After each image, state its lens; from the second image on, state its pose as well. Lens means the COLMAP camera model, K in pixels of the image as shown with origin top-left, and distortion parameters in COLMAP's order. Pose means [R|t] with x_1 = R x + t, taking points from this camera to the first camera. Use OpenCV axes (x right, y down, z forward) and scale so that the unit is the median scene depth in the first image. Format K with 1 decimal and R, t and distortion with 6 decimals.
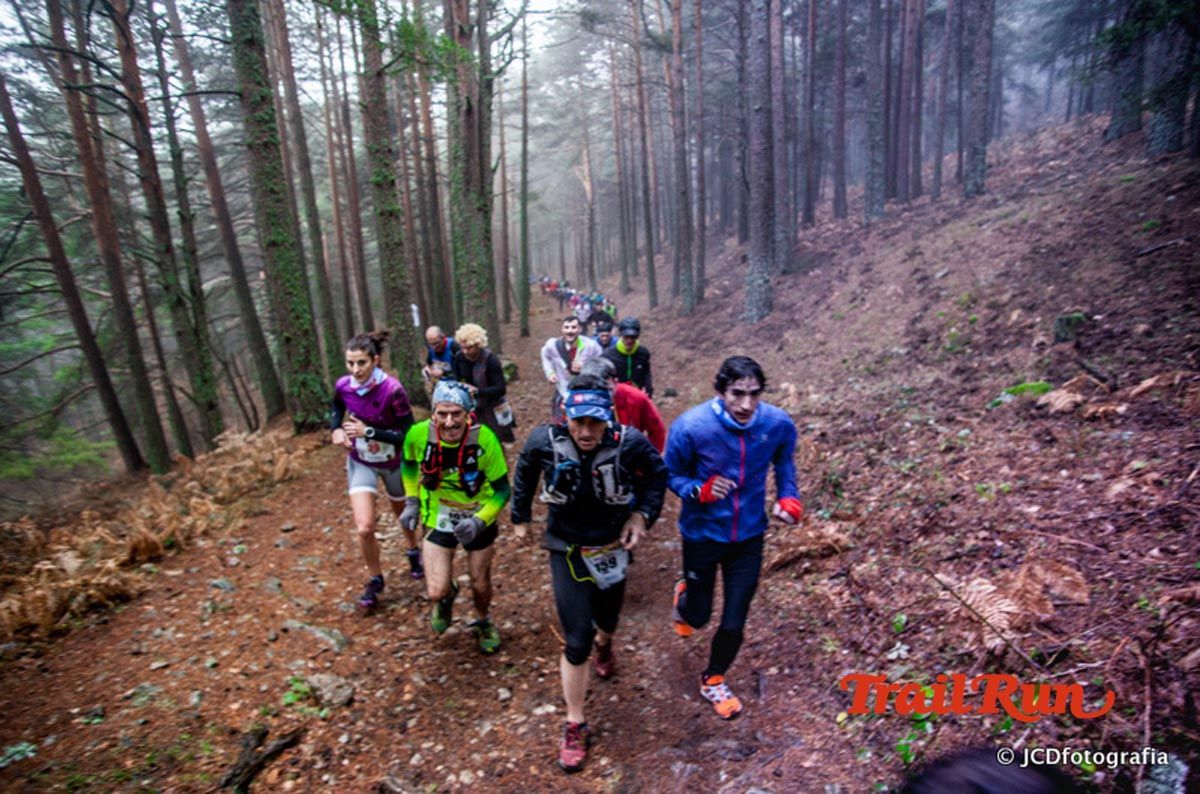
lens RADIAL K [[737.2, 0, 607.2], [0, 737.2, 401.5], [0, 0, 1]] dist [-0.094304, 0.052454]
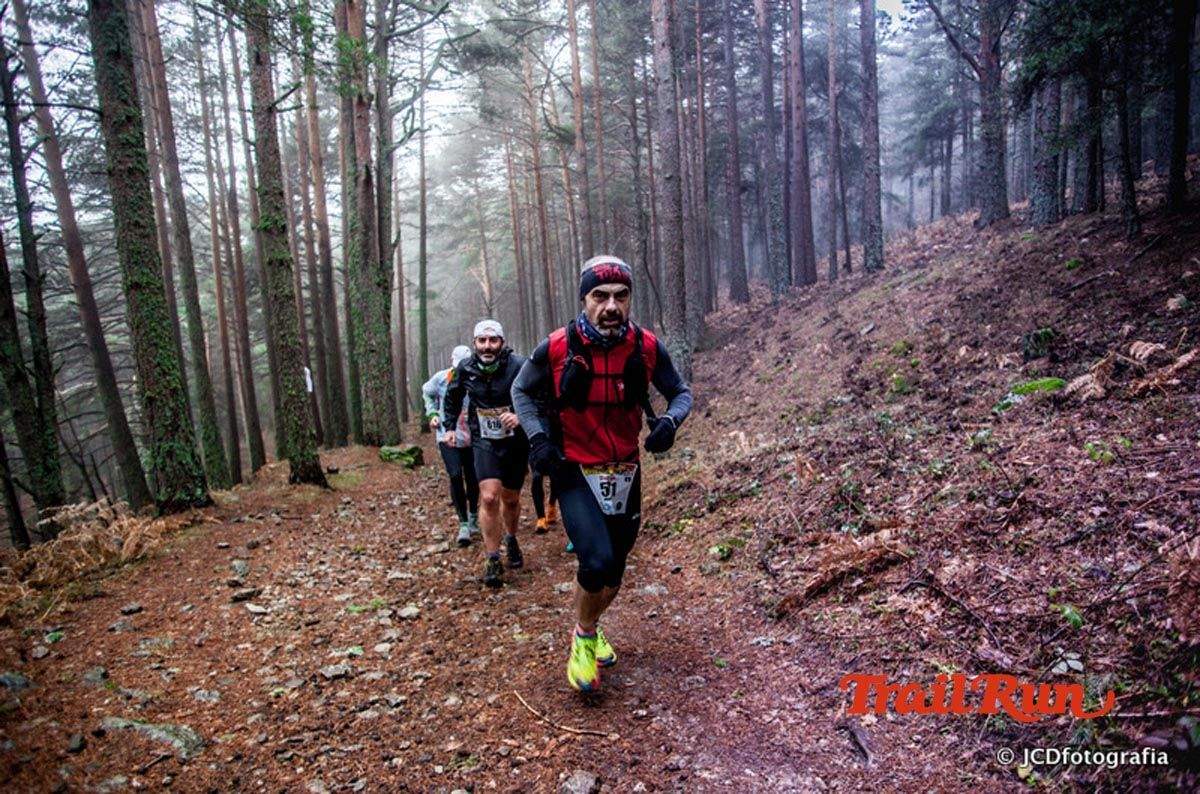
lens RADIAL K [[737.2, 0, 608.0], [0, 737.2, 404.3], [0, 0, 1]] dist [-0.094304, 0.052454]
pose [[0.989721, -0.026698, 0.140499, -0.067655], [0.046558, 0.989052, -0.140028, 0.113685], [-0.135223, 0.145130, 0.980129, 0.232746]]
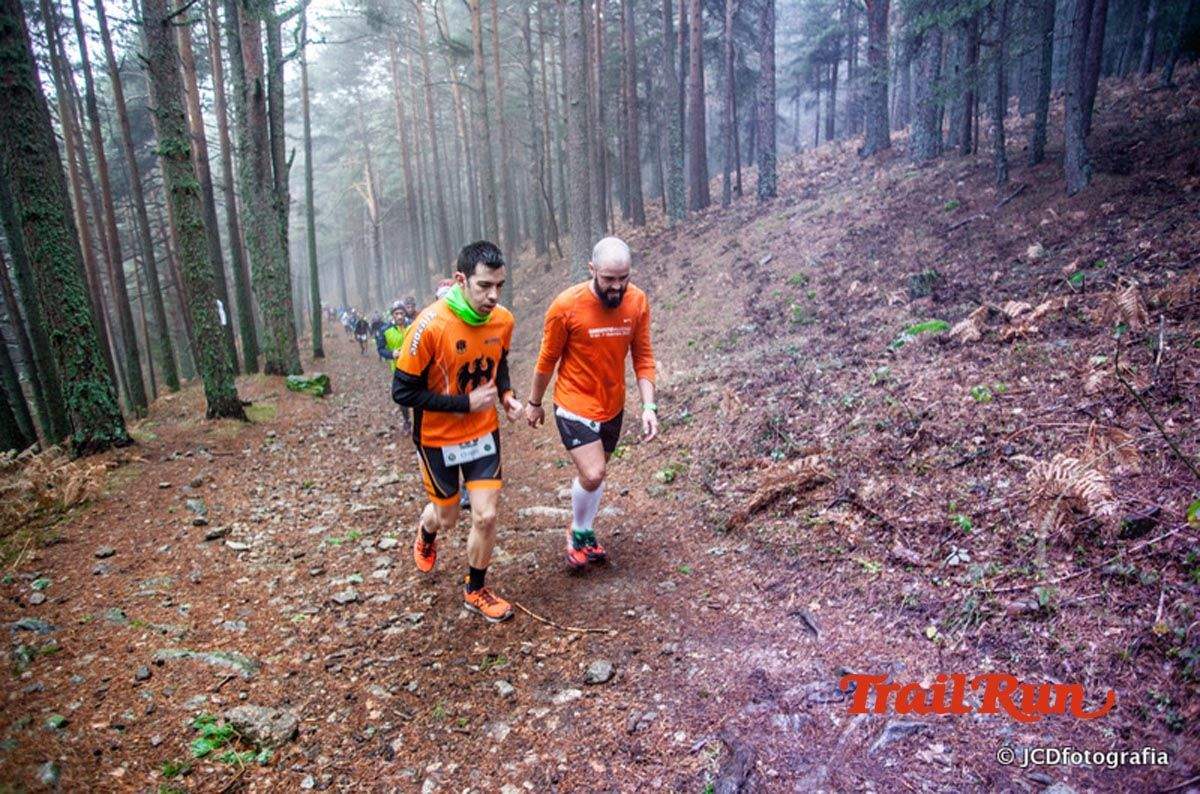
lens RADIAL K [[737.2, 0, 610.7], [0, 737.2, 401.6], [0, 0, 1]] dist [-0.094304, 0.052454]
pose [[0.955746, -0.062424, 0.287493, -0.169362], [0.071990, 0.997144, -0.022813, 0.087958], [-0.285248, 0.042500, 0.957511, 0.150648]]
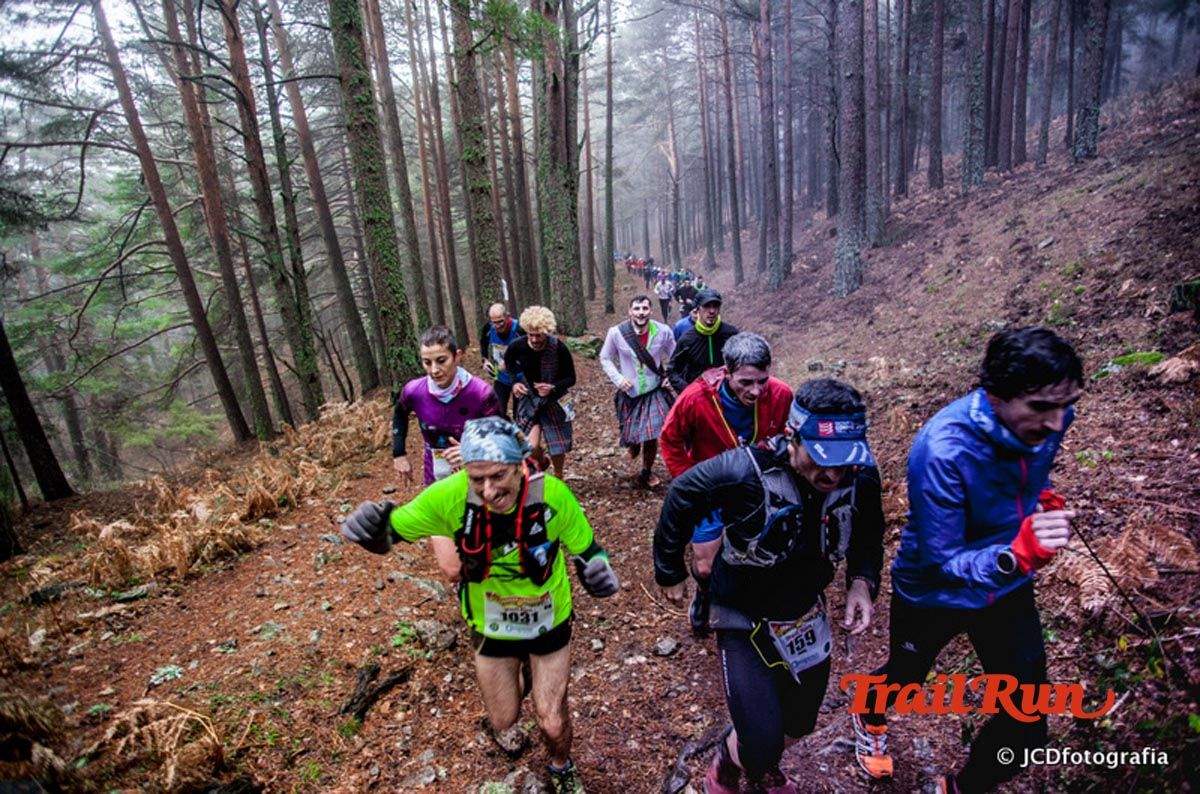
lens RADIAL K [[737.2, 0, 606.4], [0, 737.2, 406.0], [0, 0, 1]] dist [-0.094304, 0.052454]
pose [[0.993554, 0.008849, -0.113011, -0.009111], [-0.004822, 0.999345, 0.035853, 0.015942], [0.113254, -0.035077, 0.992947, -0.021412]]
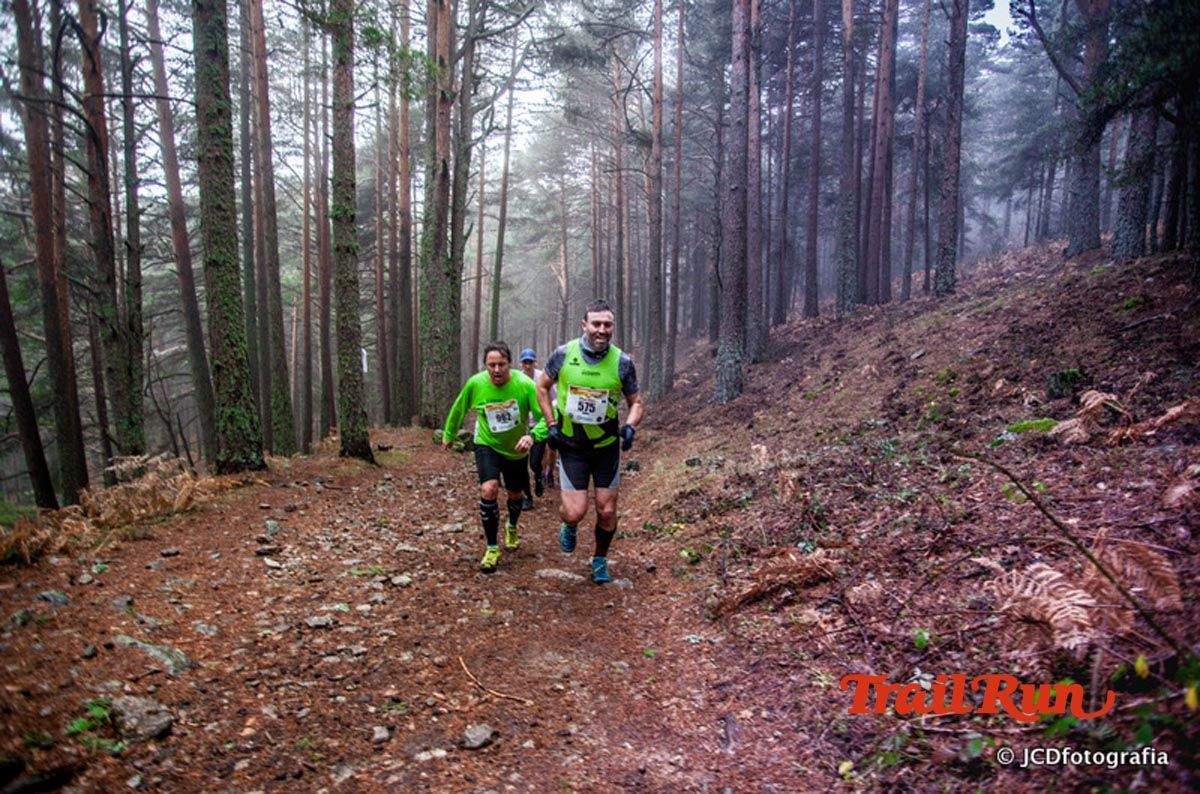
lens RADIAL K [[737.2, 0, 608.5], [0, 737.2, 404.9], [0, 0, 1]] dist [-0.094304, 0.052454]
pose [[0.997441, 0.057402, 0.042610, 0.026748], [-0.050989, 0.989012, -0.138761, 0.117041], [-0.050107, 0.136234, 0.989409, 0.160907]]
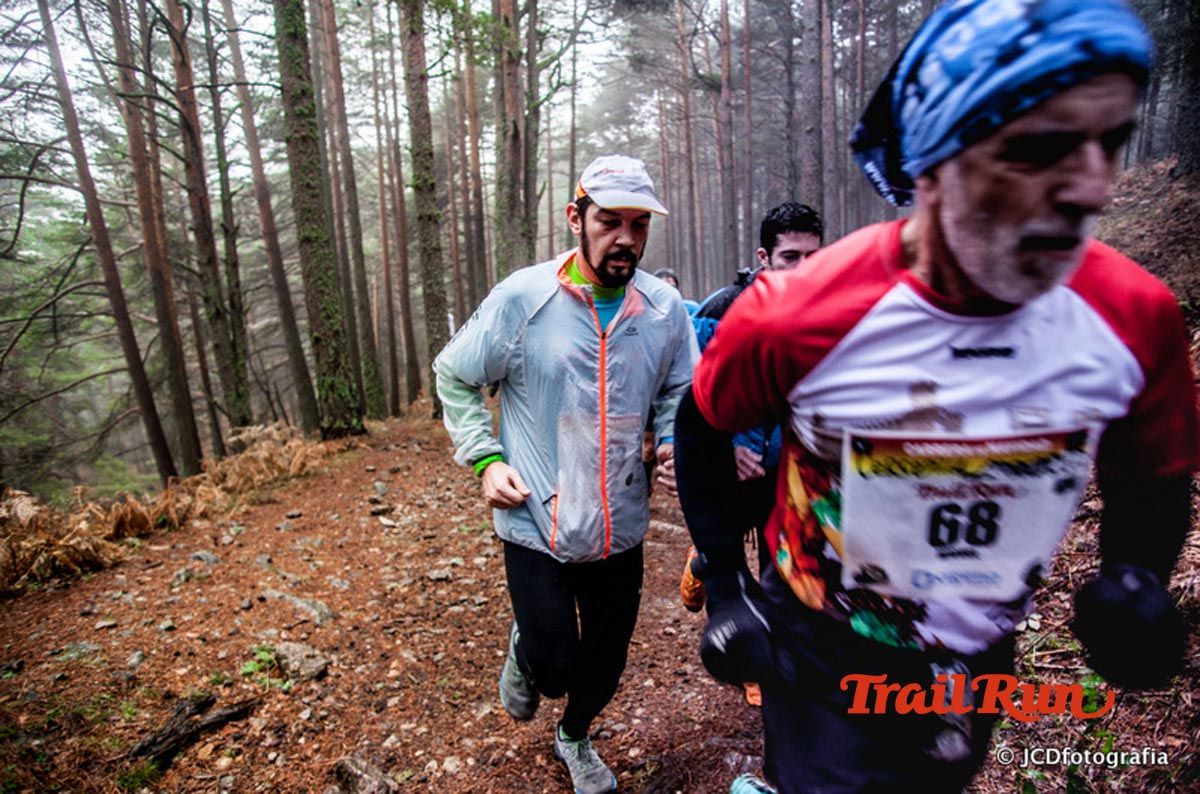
lens RADIAL K [[737.2, 0, 604.7], [0, 737.2, 401.3], [0, 0, 1]] dist [-0.094304, 0.052454]
pose [[0.997849, 0.017584, -0.063148, 0.004103], [-0.022357, 0.996881, -0.075690, 0.115293], [0.061621, 0.076939, 0.995130, 0.133443]]
